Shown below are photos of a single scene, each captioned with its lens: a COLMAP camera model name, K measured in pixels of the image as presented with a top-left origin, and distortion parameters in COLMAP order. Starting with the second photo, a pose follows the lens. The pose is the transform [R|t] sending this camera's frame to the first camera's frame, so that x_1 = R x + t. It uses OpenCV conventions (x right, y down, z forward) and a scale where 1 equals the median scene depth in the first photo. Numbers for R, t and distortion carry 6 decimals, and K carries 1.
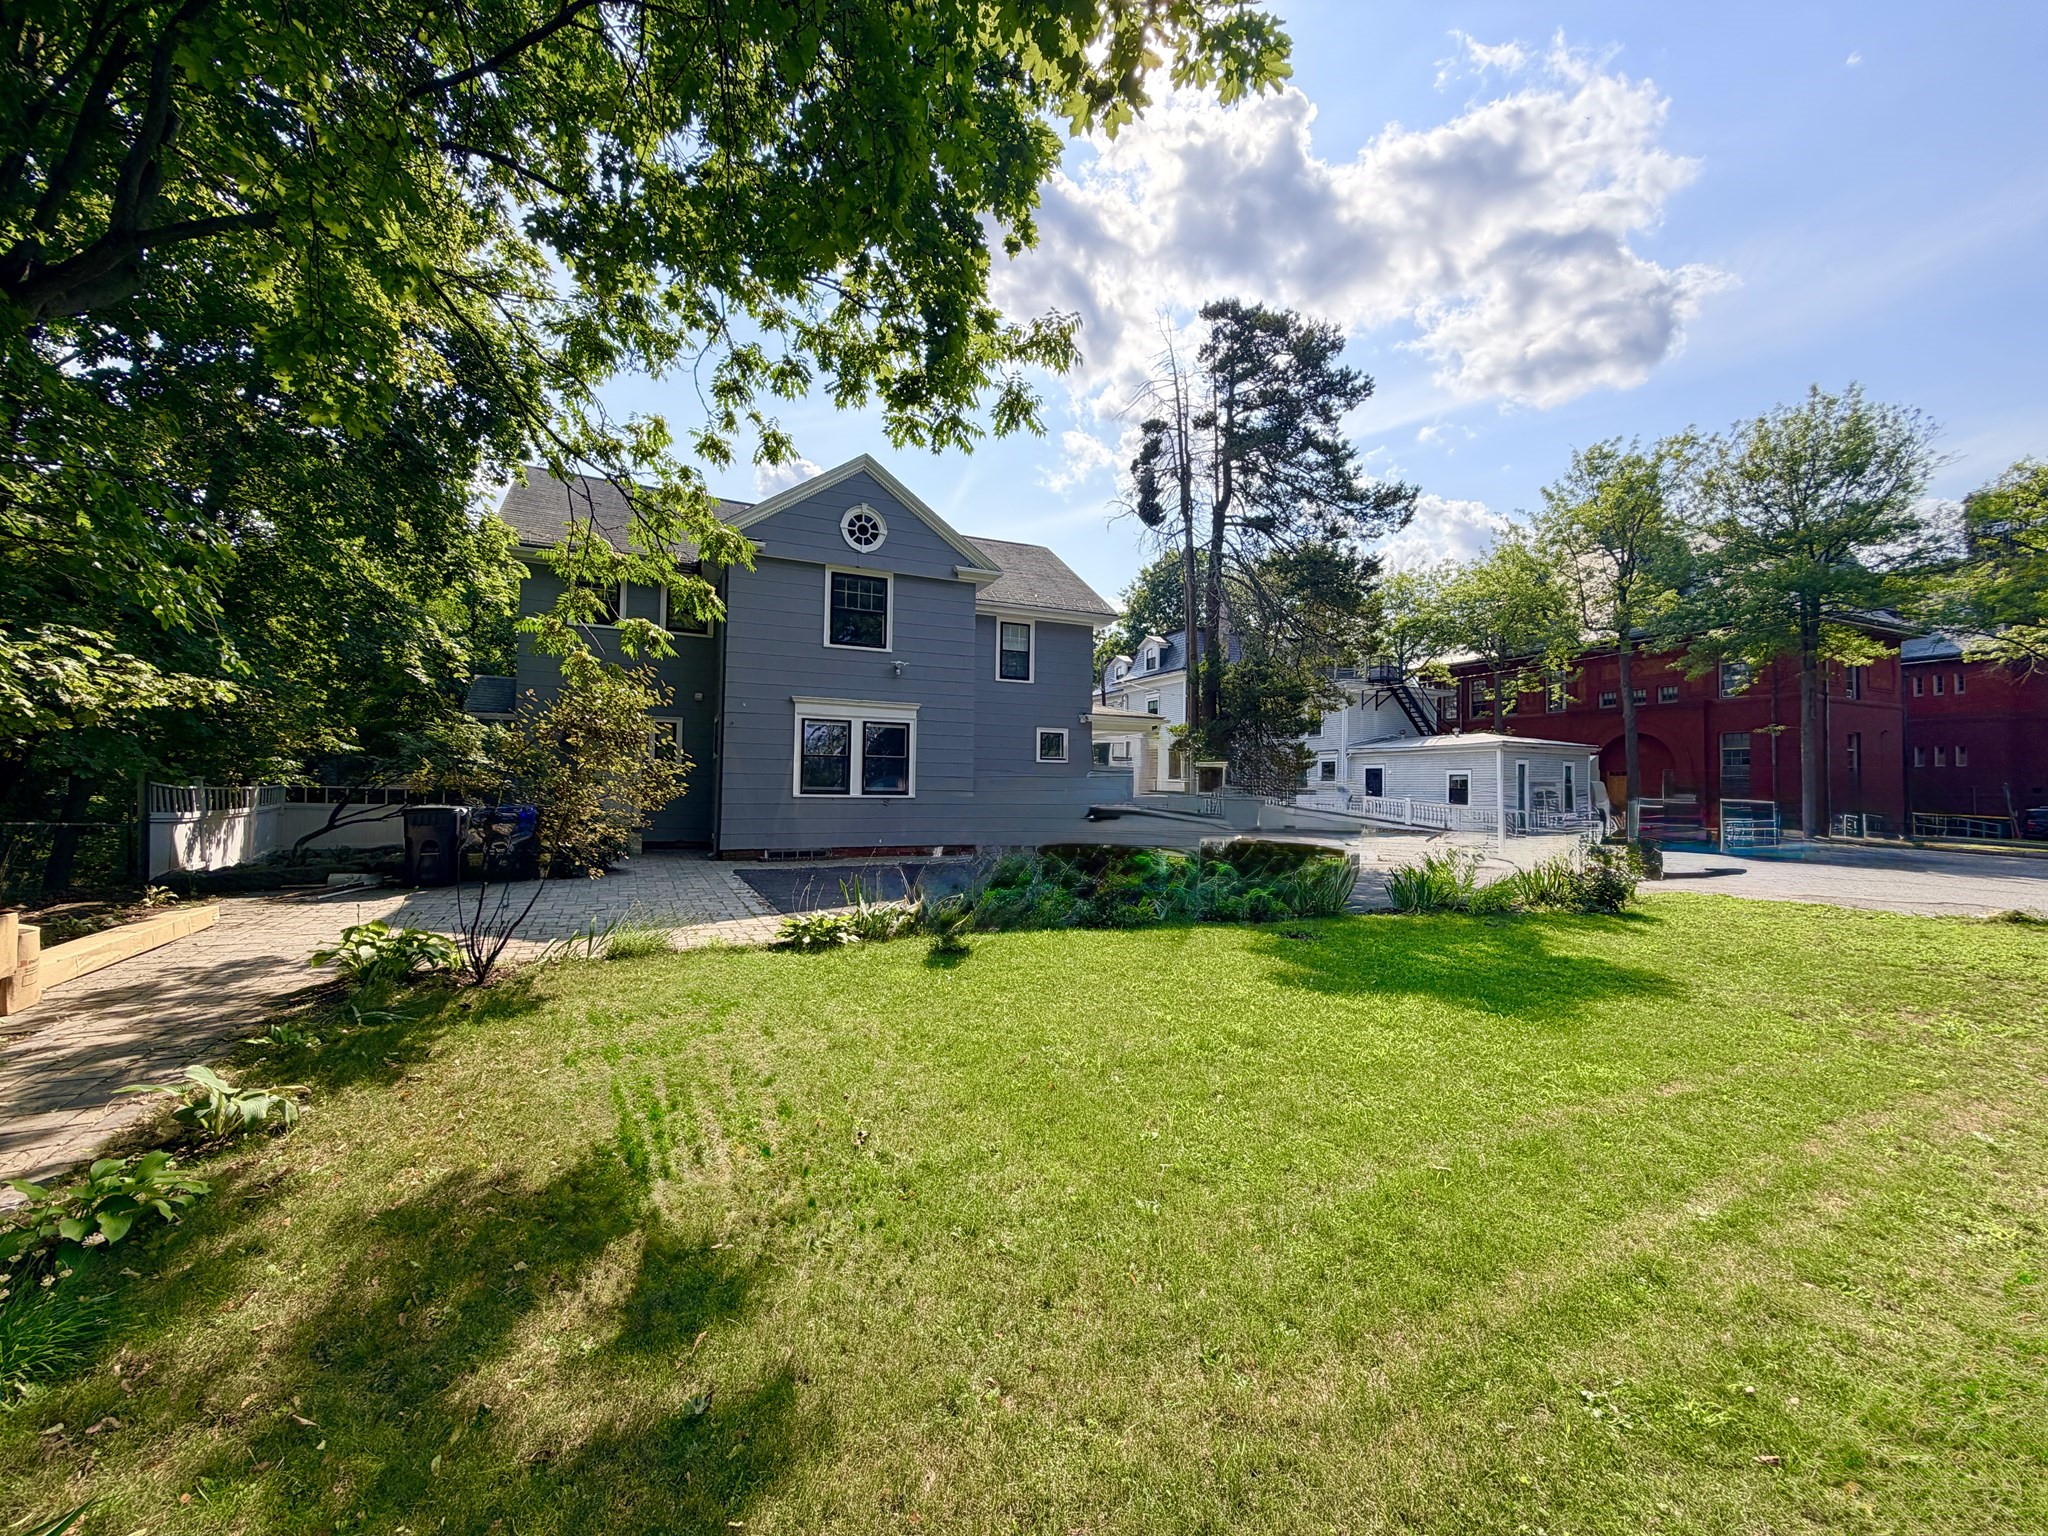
lens RADIAL K [[818.5, 0, 1017.5], [0, 818.5, 762.0], [0, 0, 1]] dist [0.001976, -0.000139]
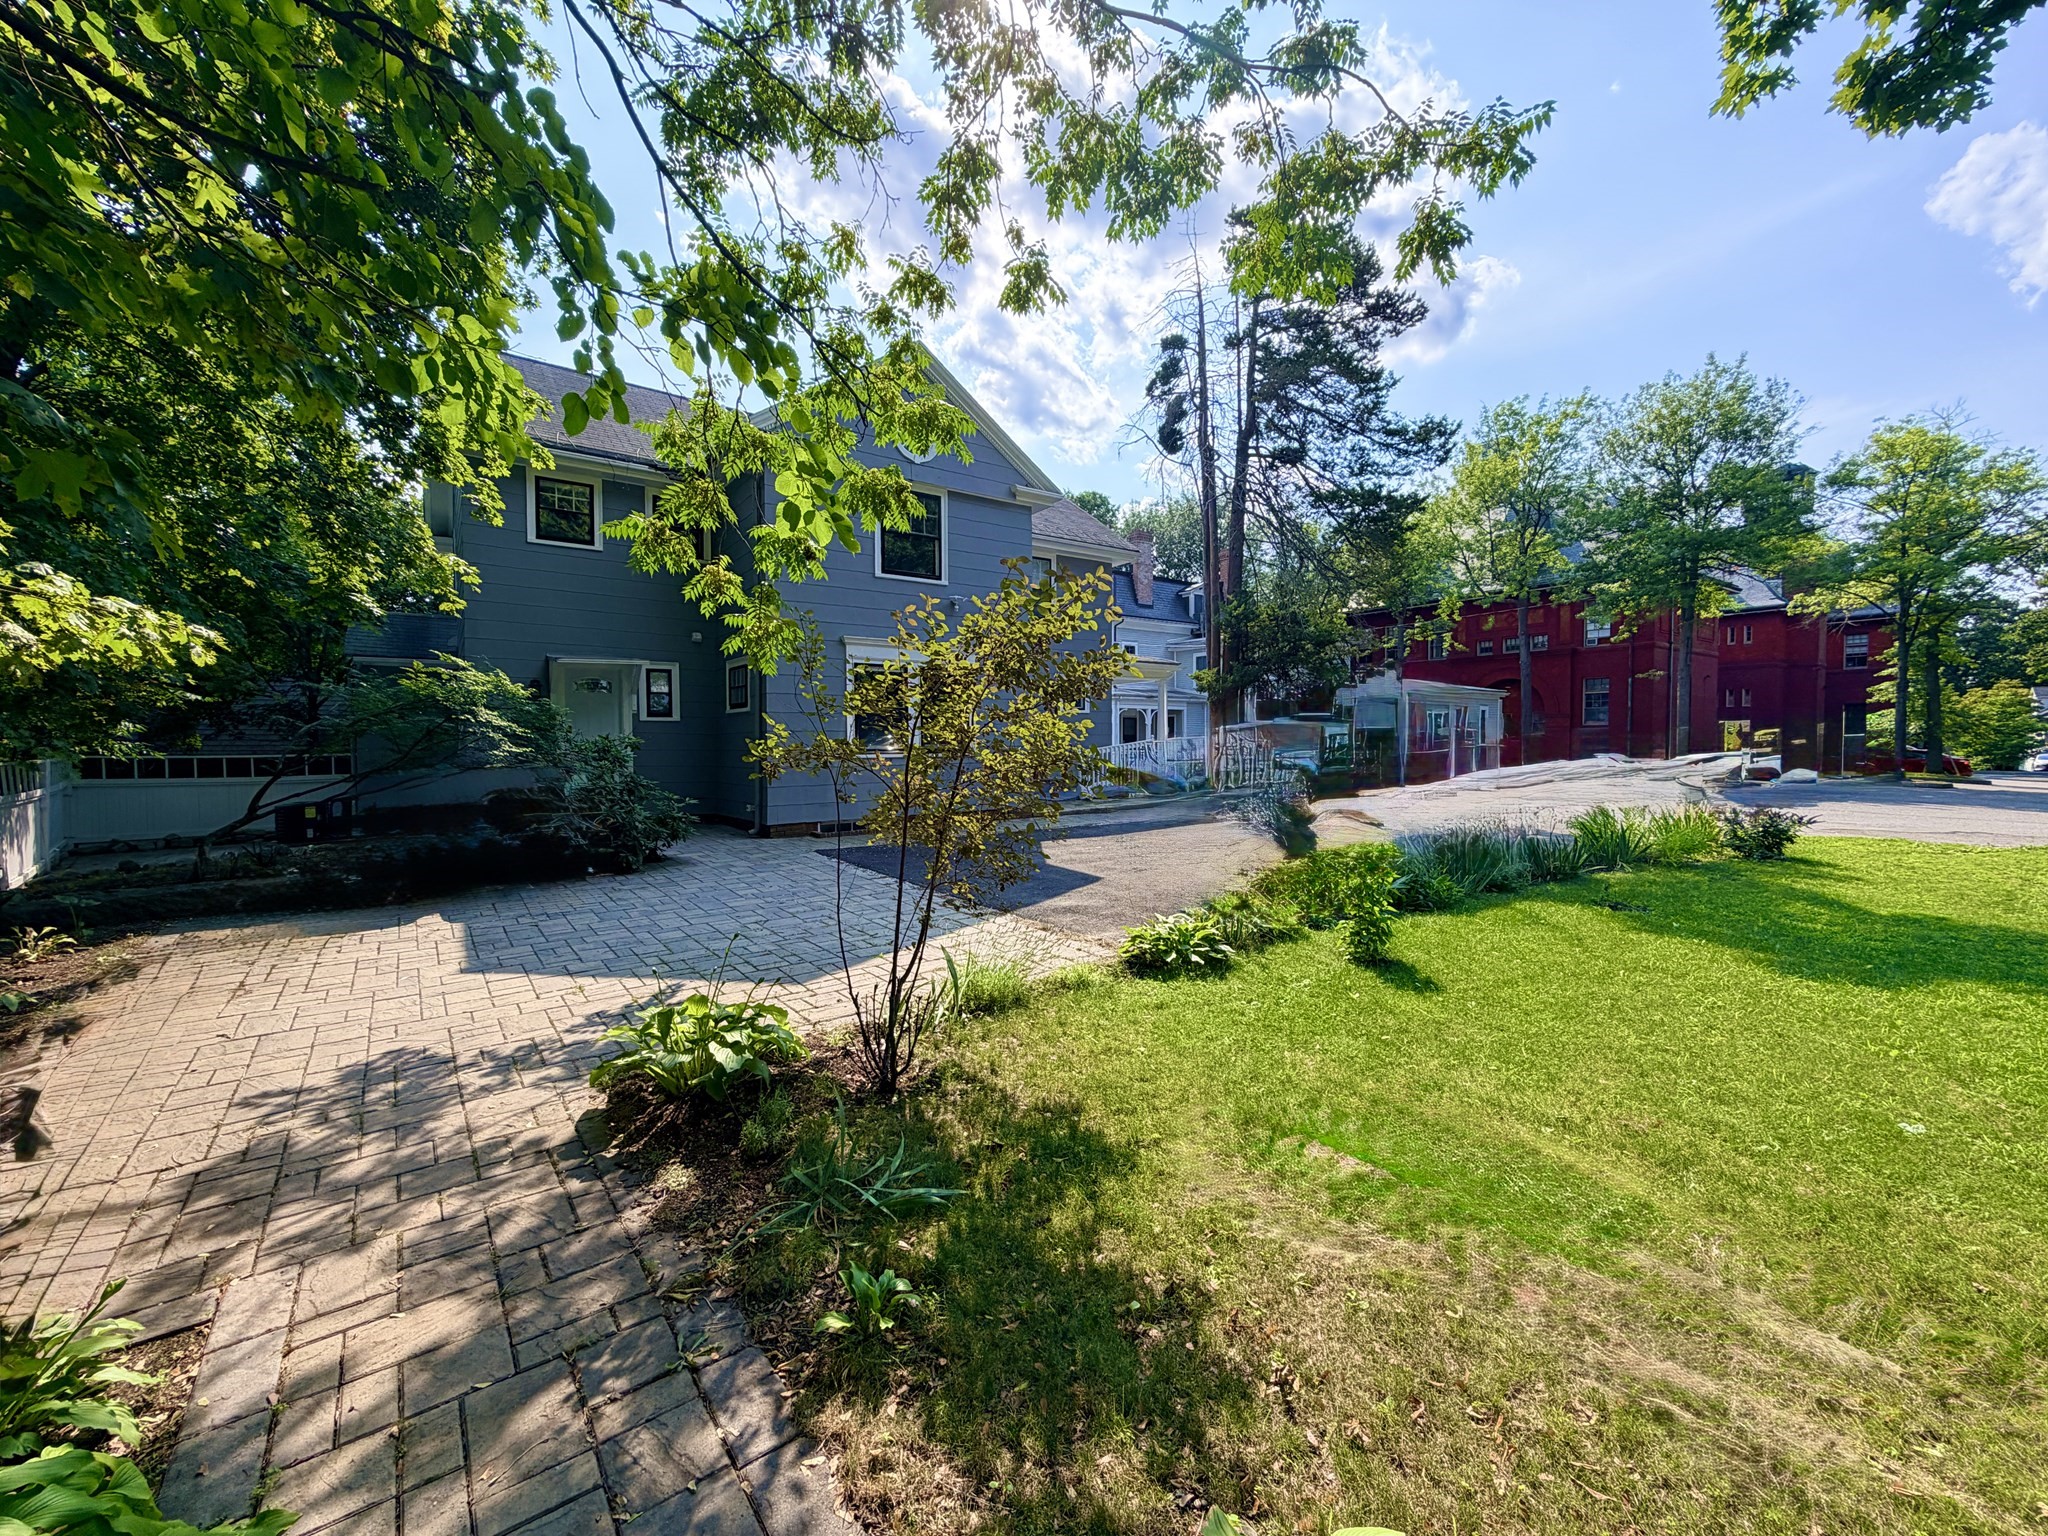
lens RADIAL K [[818.5, 0, 1017.5], [0, 818.5, 762.0], [0, 0, 1]] dist [0.001976, -0.000139]
pose [[0.982058, -0.023352, 0.187127, -0.207649], [0.011639, 0.997917, 0.063450, -0.003424], [-0.188218, -0.060133, 0.980285, 0.120851]]
